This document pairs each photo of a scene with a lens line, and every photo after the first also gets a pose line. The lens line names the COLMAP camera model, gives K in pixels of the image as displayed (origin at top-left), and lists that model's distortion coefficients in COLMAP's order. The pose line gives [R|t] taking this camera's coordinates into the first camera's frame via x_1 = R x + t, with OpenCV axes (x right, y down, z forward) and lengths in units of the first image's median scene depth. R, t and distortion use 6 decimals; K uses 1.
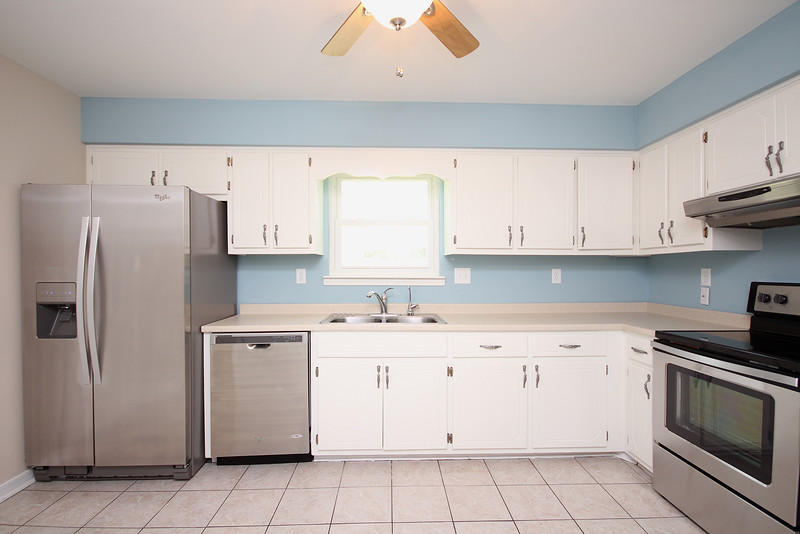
lens RADIAL K [[371.2, 0, 399.9], [0, 371.2, 270.1], [0, 0, 1]] dist [-0.001981, -0.001419]
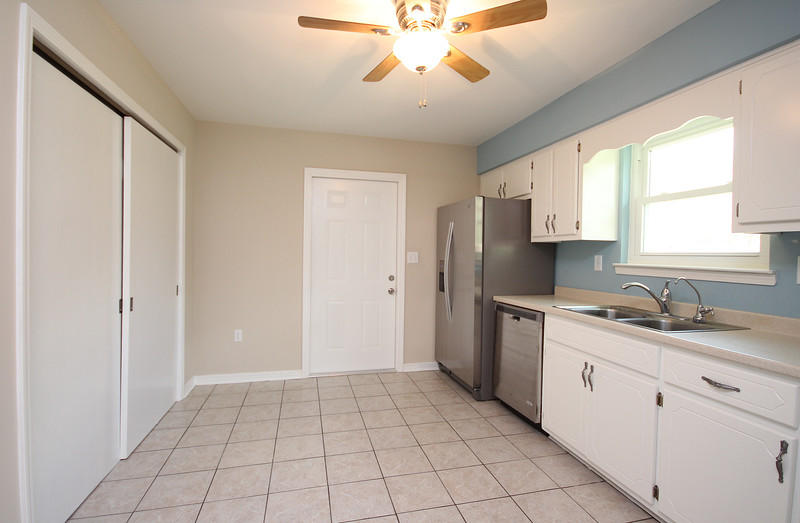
lens RADIAL K [[382.2, 0, 400.8], [0, 382.2, 257.7], [0, 0, 1]] dist [-0.001921, -0.000139]
pose [[0.222032, 0.014650, -0.974929, 0.732867], [-0.021633, 0.999715, 0.010096, 0.004279], [0.974799, 0.018849, 0.222286, 0.345611]]
